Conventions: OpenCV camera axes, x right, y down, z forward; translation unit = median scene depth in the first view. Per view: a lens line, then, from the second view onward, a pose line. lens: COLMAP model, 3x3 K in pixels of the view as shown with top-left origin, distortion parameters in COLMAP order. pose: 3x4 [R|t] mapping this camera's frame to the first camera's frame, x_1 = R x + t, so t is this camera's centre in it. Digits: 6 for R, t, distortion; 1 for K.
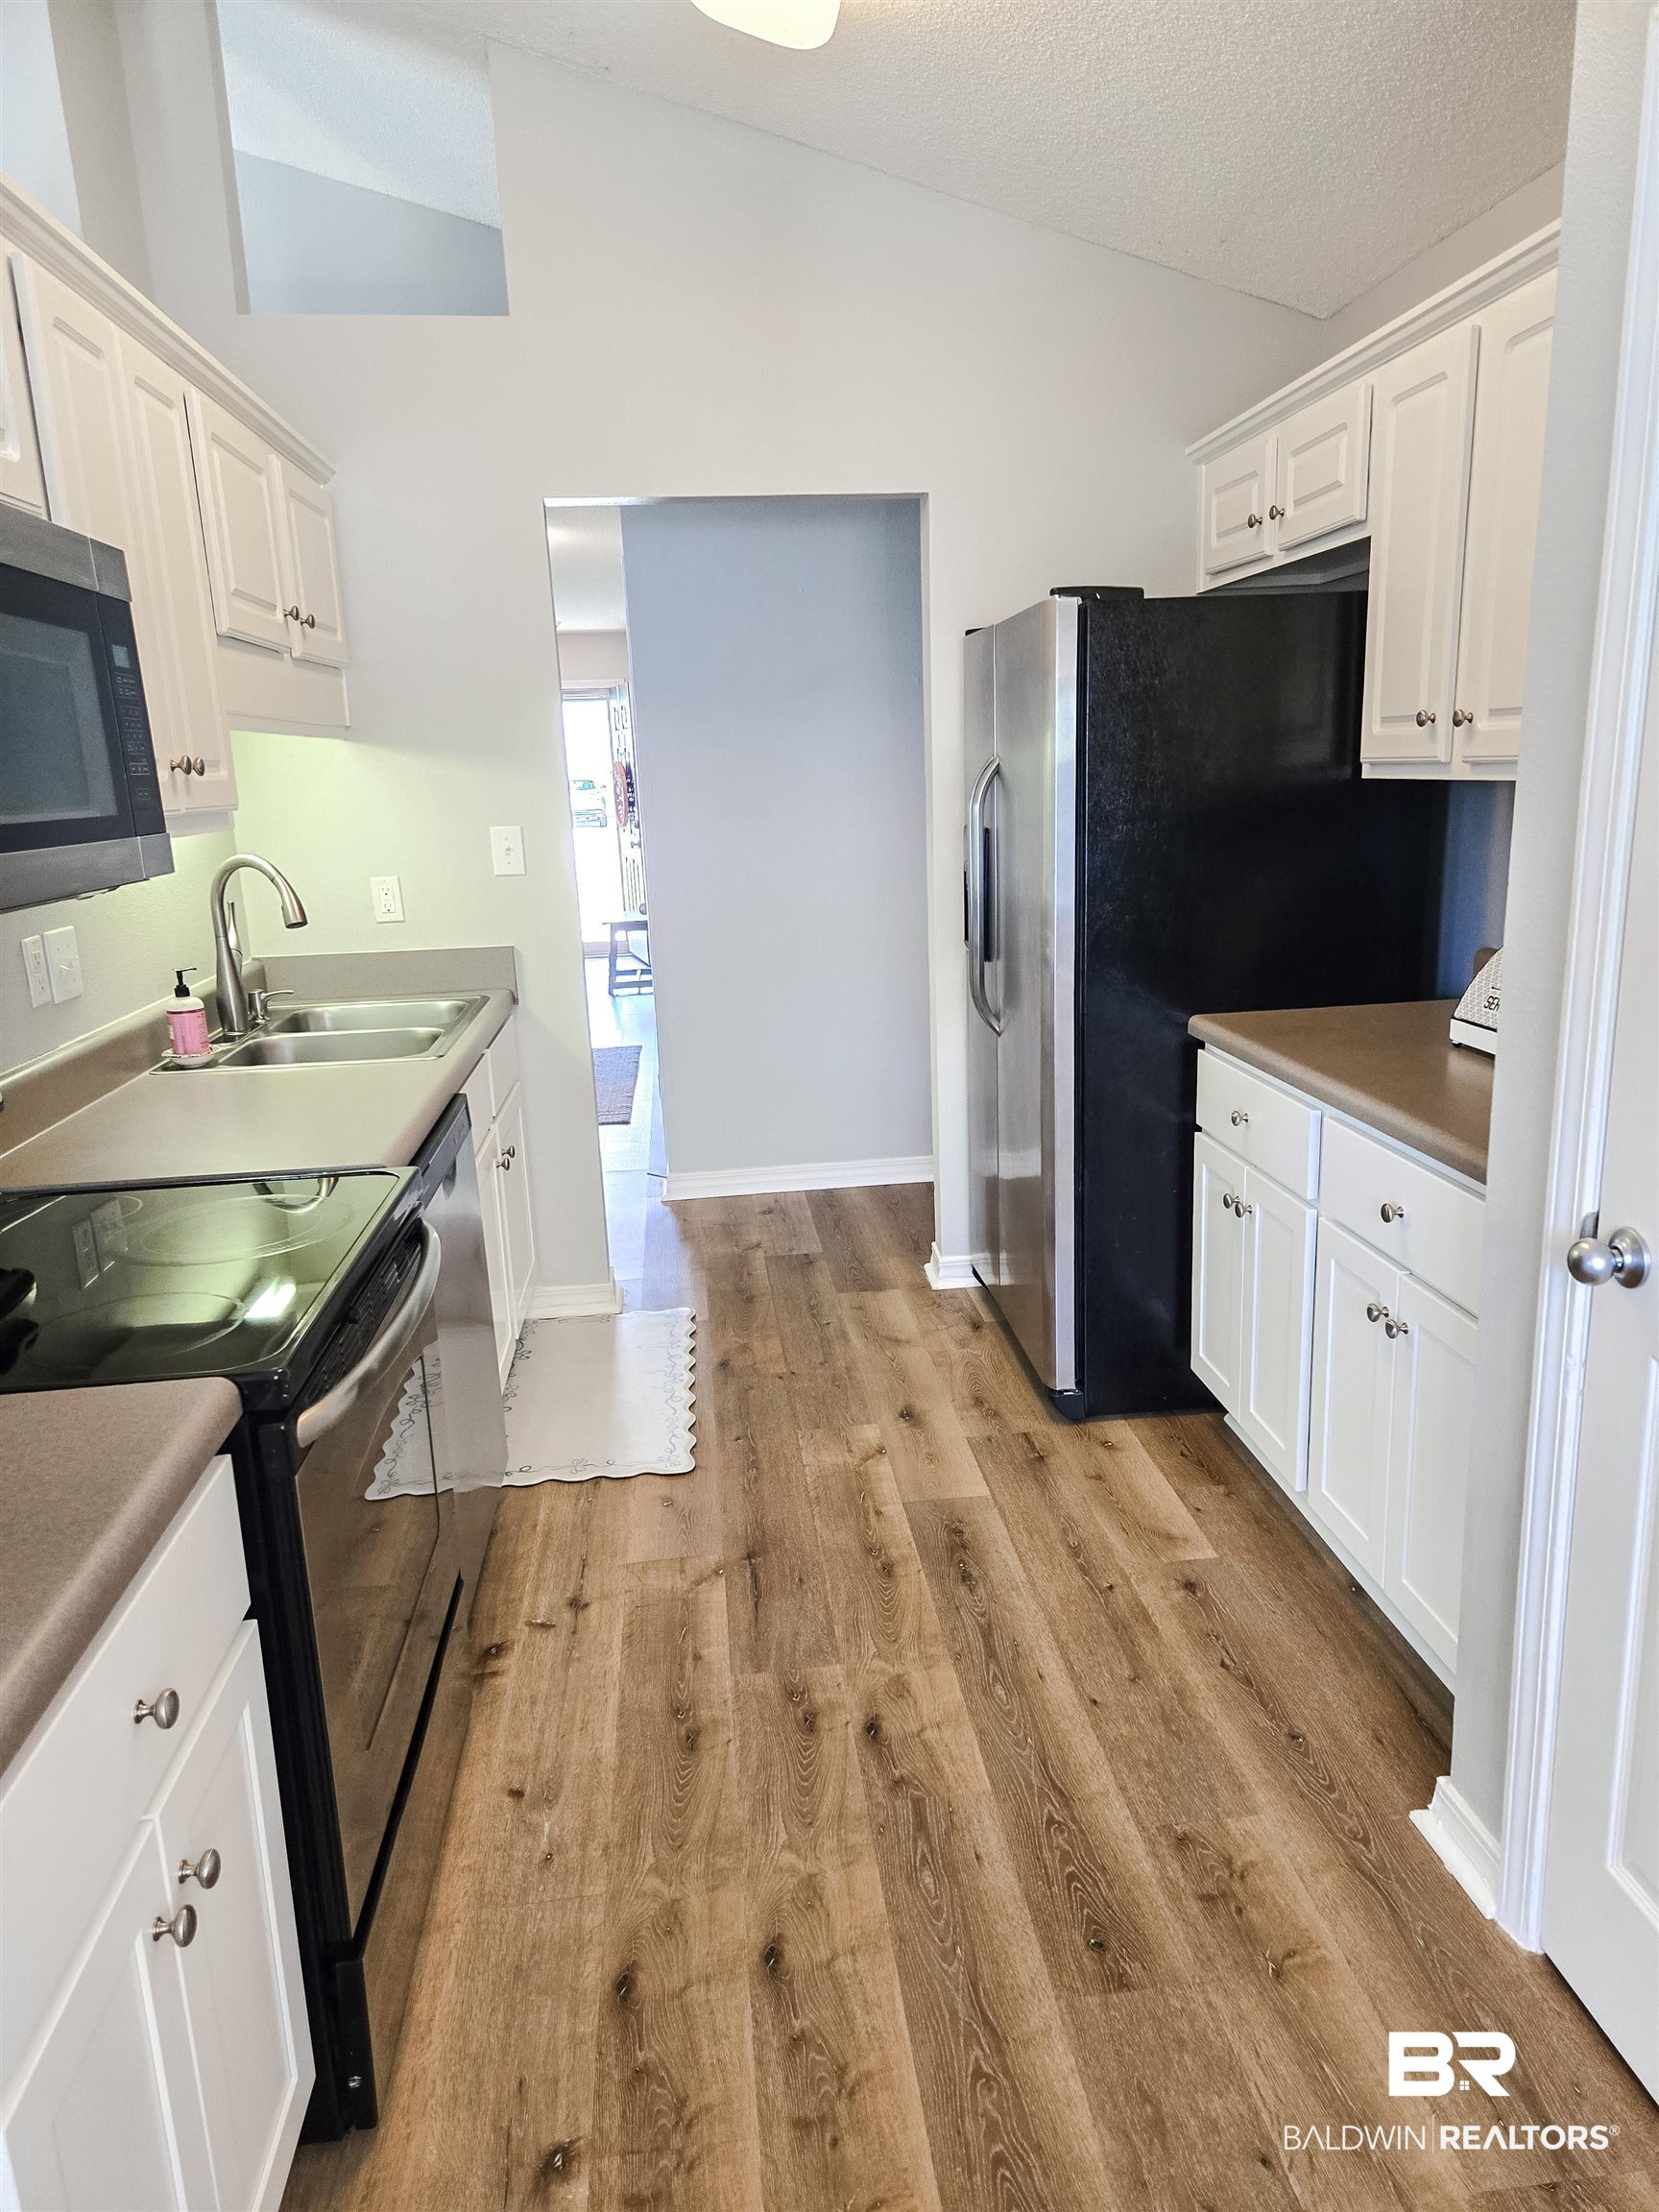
lens RADIAL K [[1479.1, 0, 822.0], [0, 1479.1, 1120.6], [0, 0, 1]] dist [0.076559, -0.067905]
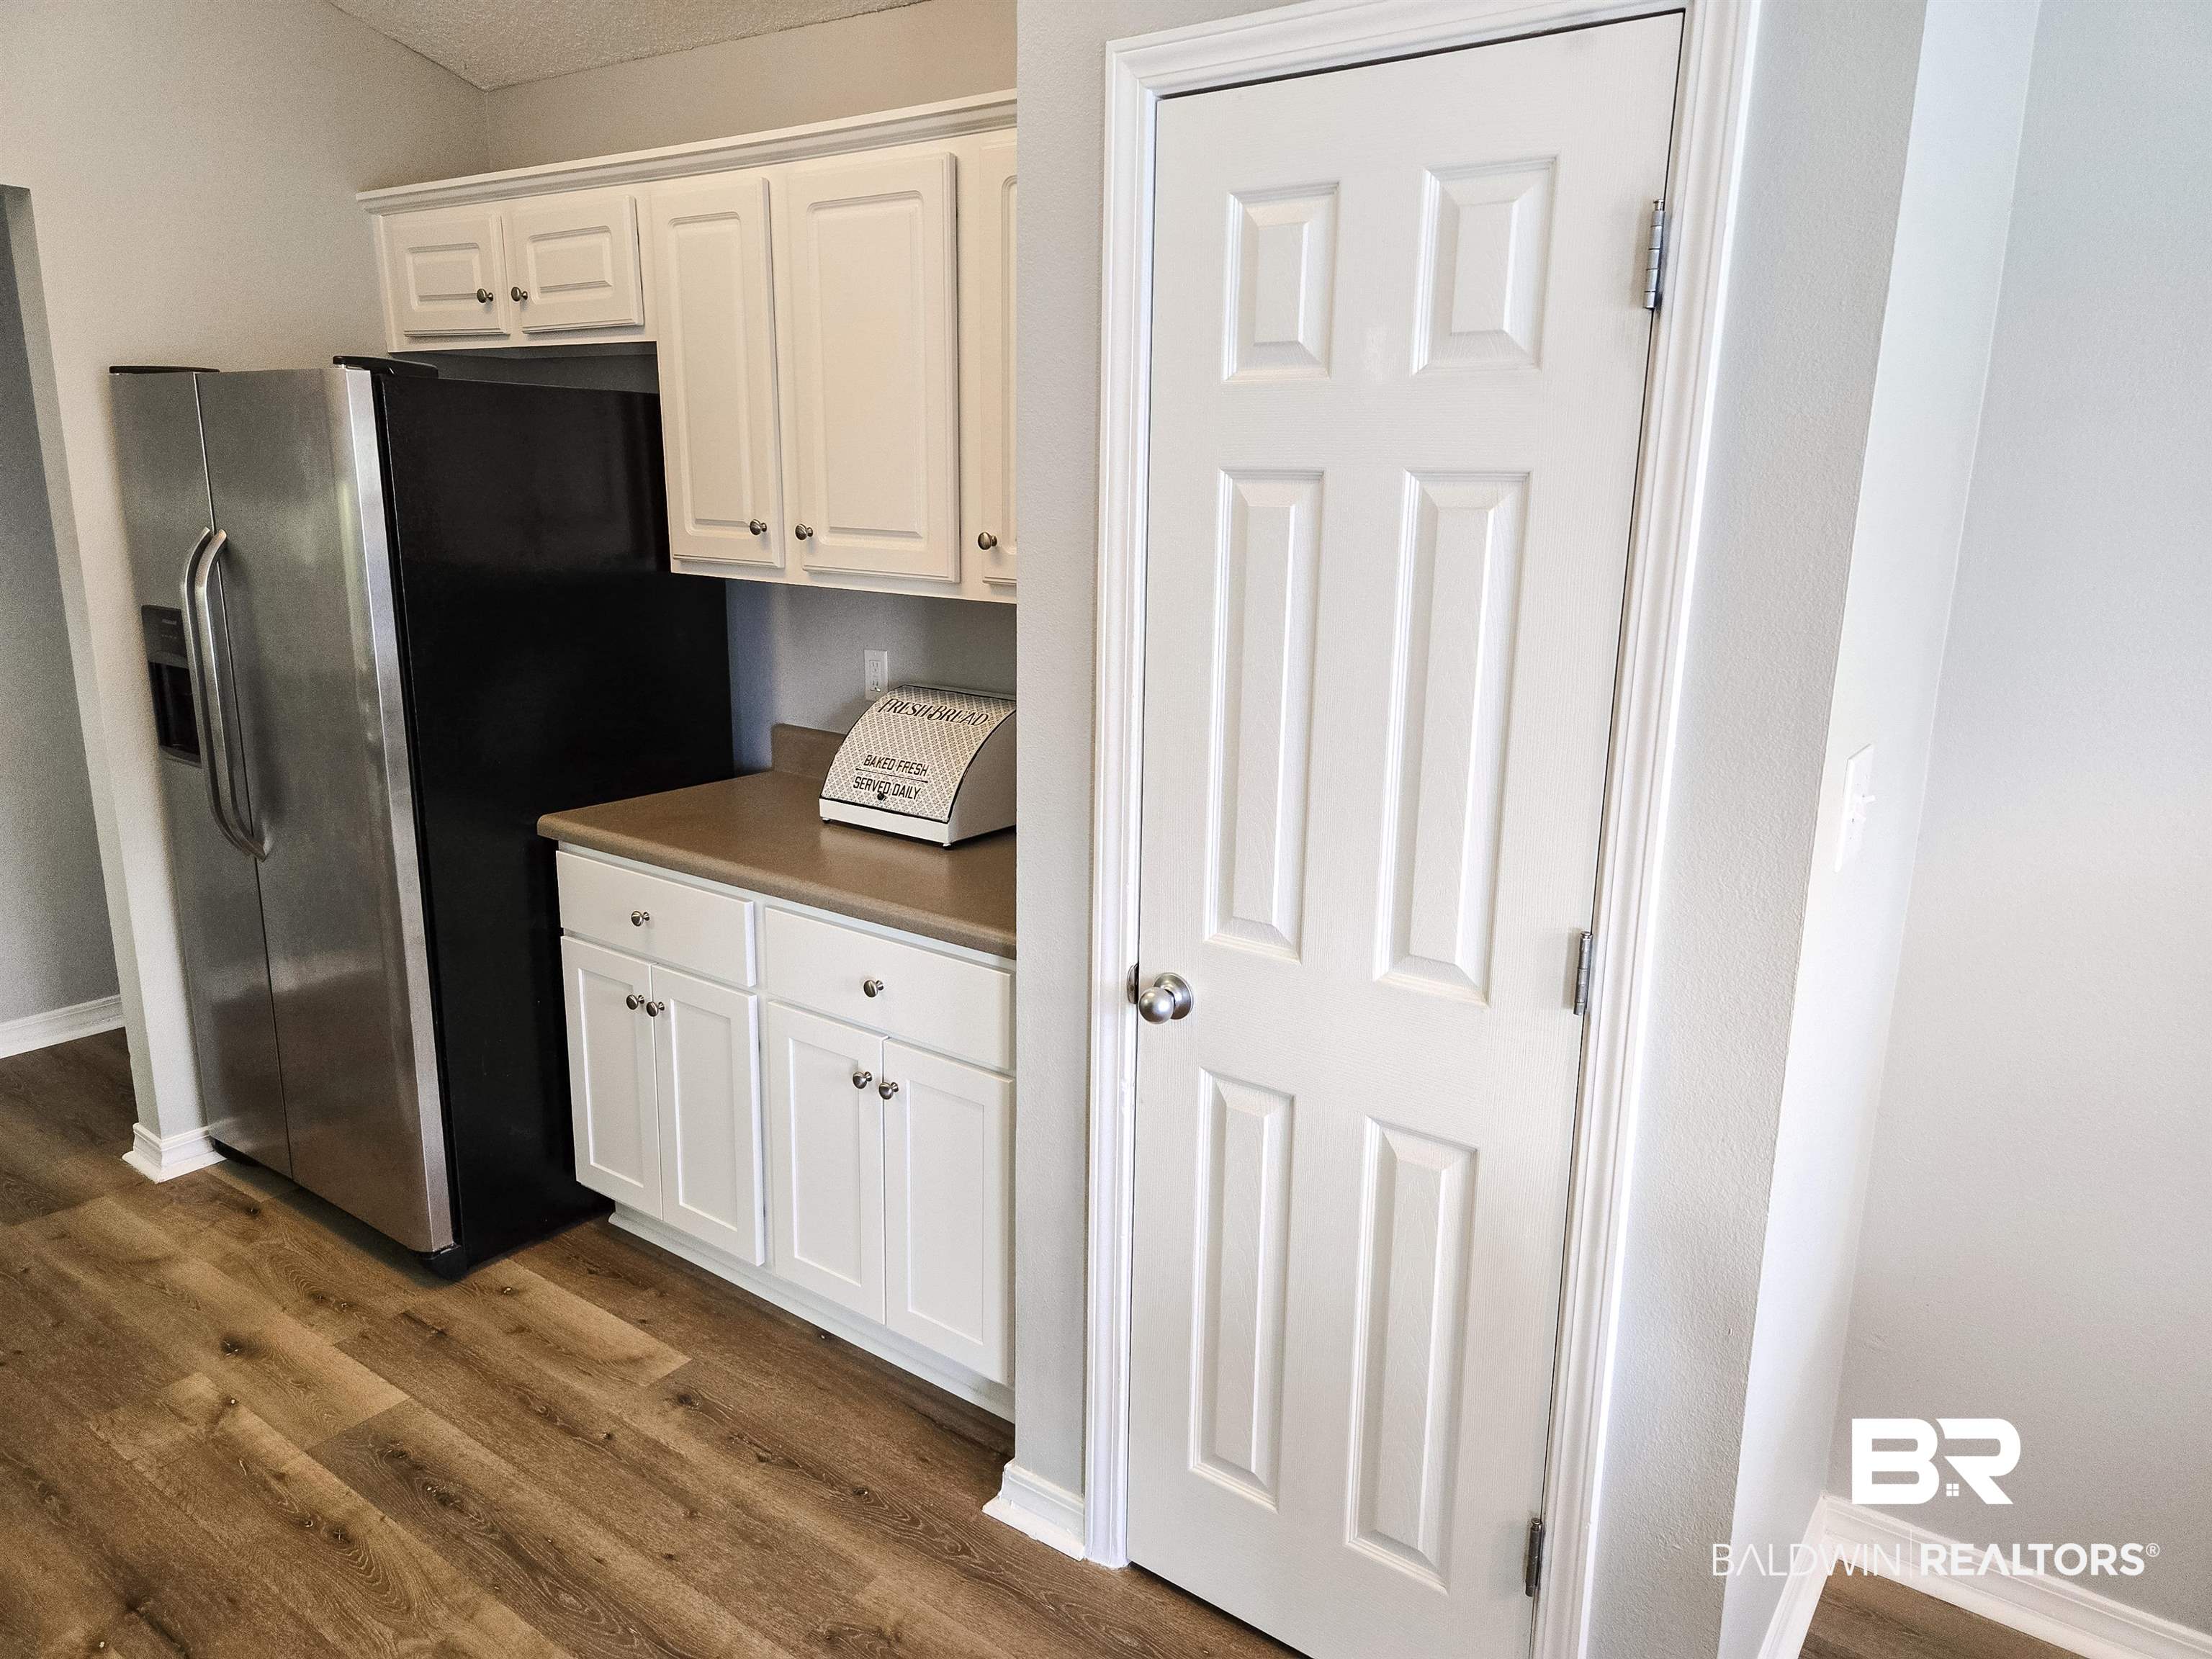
lens RADIAL K [[1499.4, 0, 1109.8], [0, 1499.4, 810.4], [0, 0, 1]] dist [0.070608, -0.055448]
pose [[0.665687, -0.119033, 0.736676, -0.239967], [0.133284, 0.990288, 0.039571, -0.069536], [-0.734232, 0.071845, 0.675087, 0.084870]]
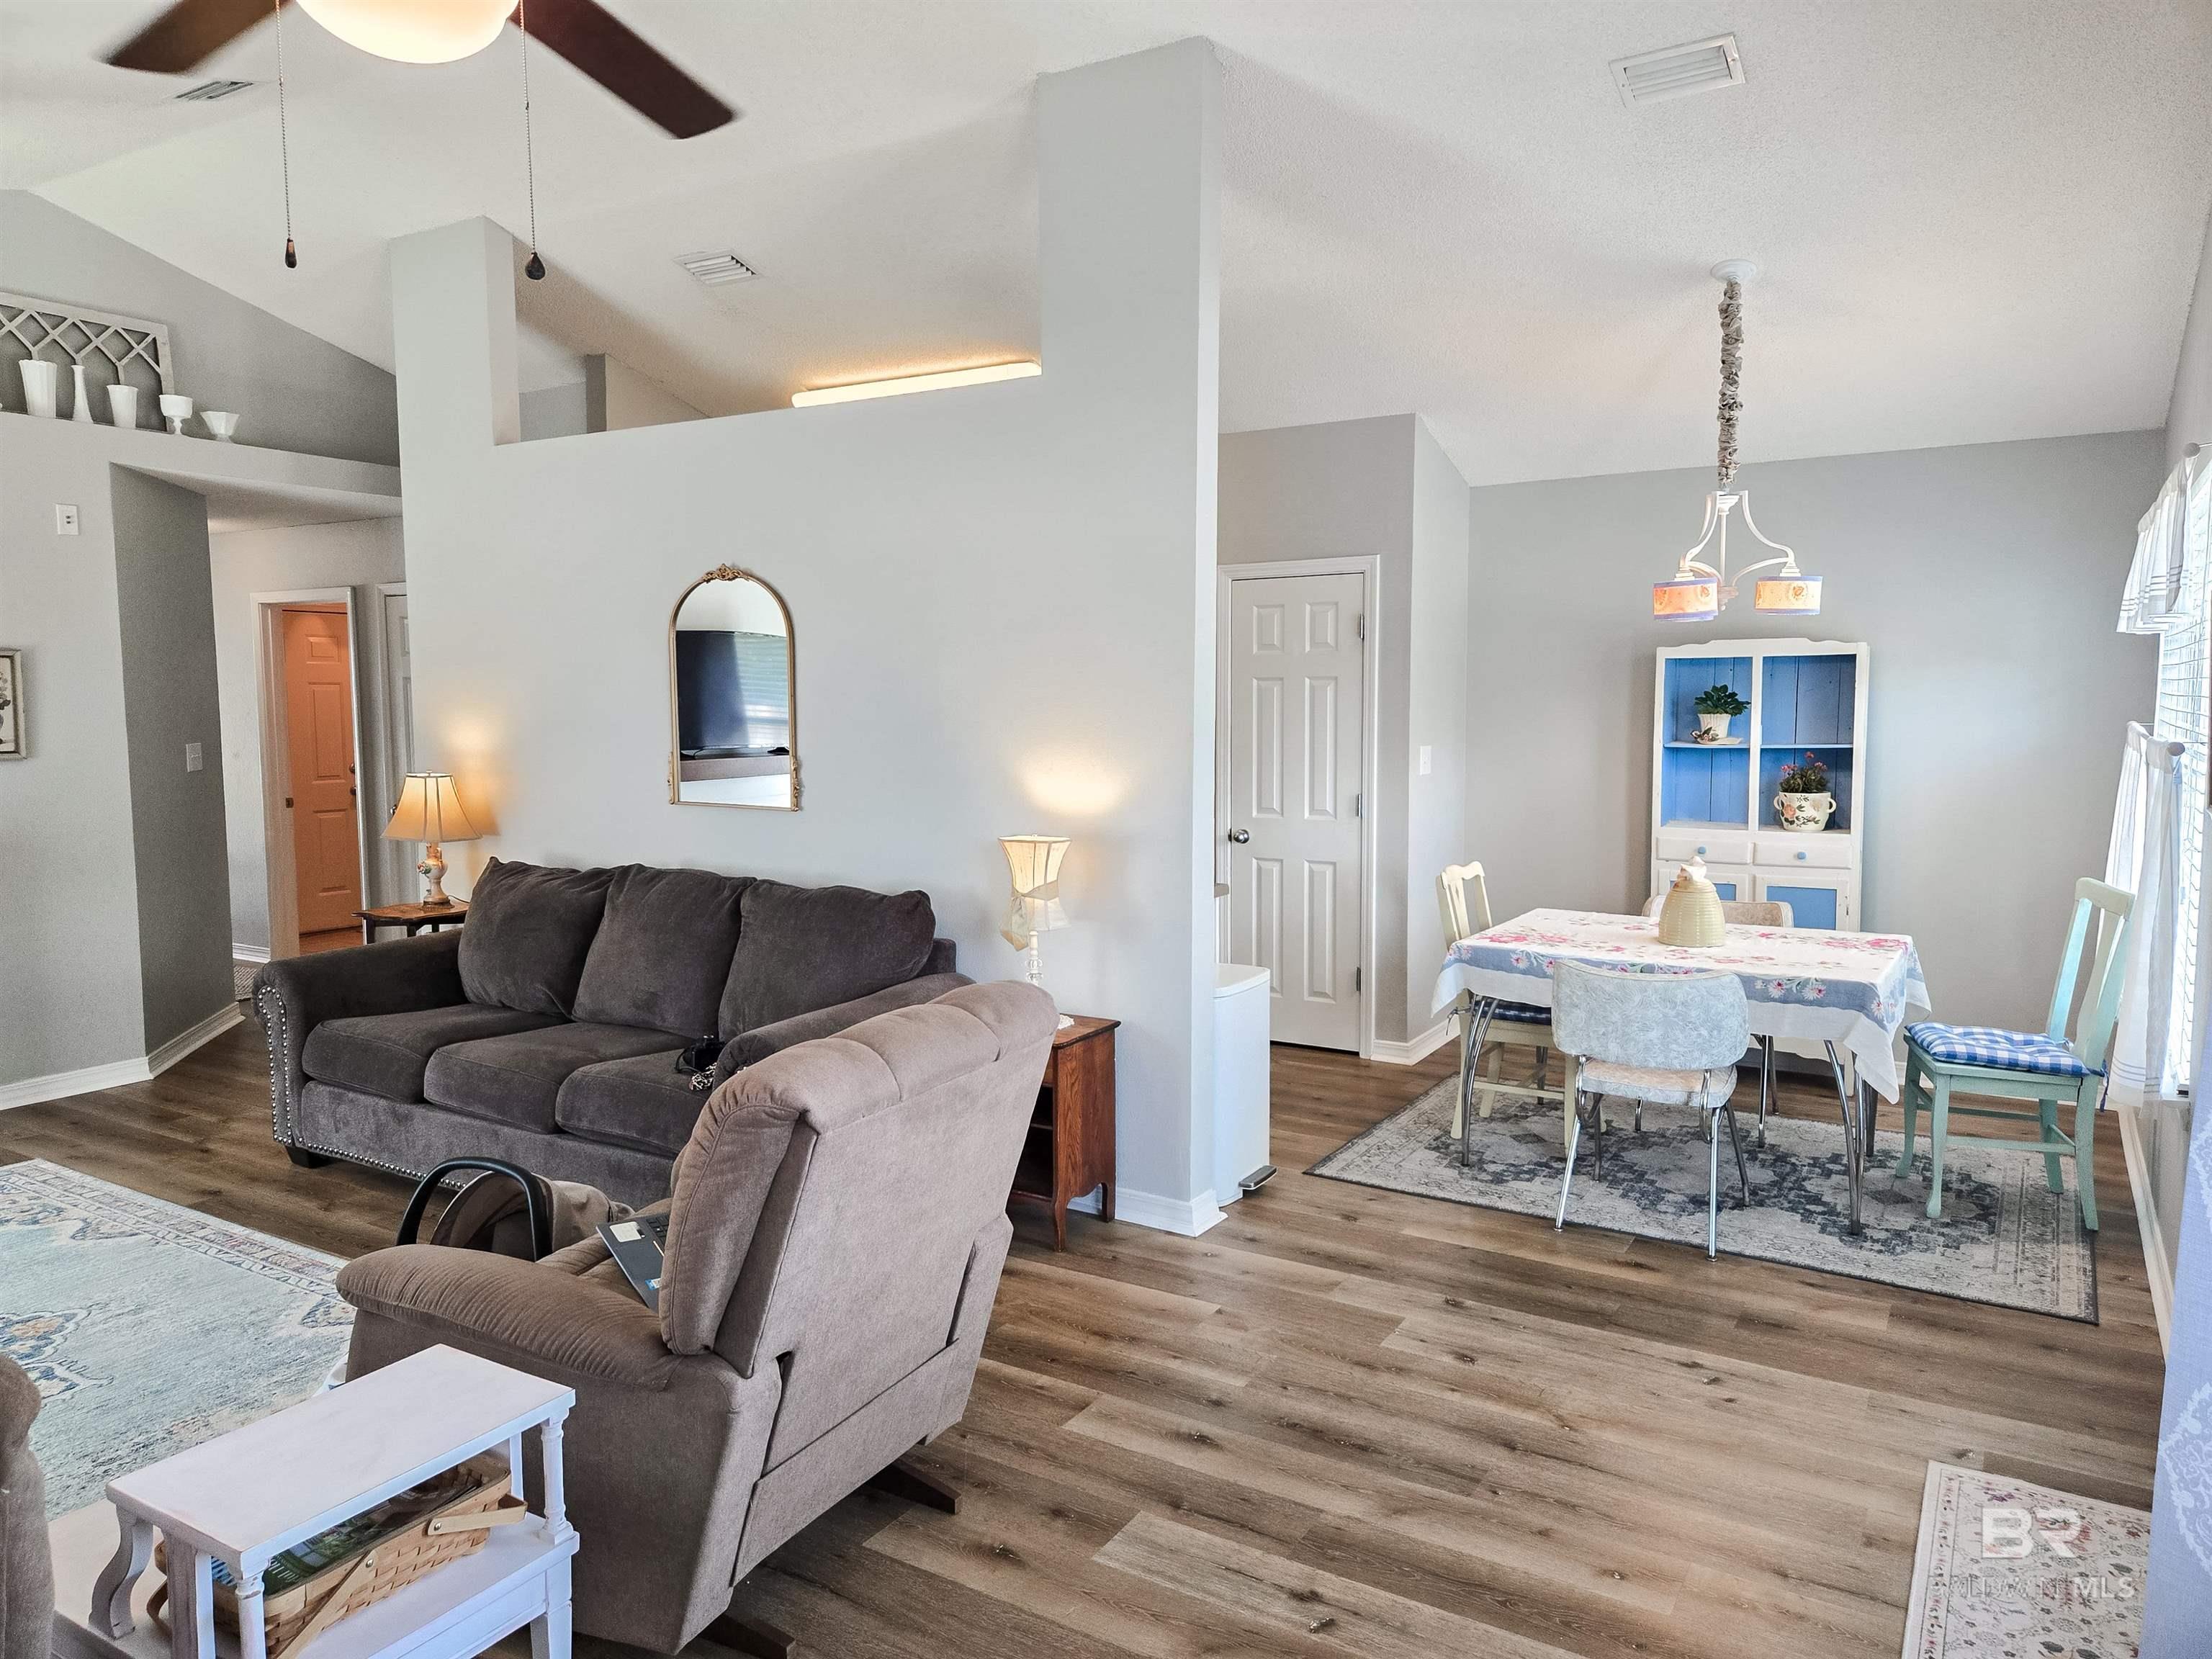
lens RADIAL K [[1479.1, 0, 1104.5], [0, 1479.1, 806.0], [0, 0, 1]] dist [0.076559, -0.067905]
pose [[0.604329, -0.025732, 0.796319, -1.750955], [0.169317, 0.980796, -0.096802, 0.205948], [-0.778536, 0.193331, 0.597081, -0.708554]]
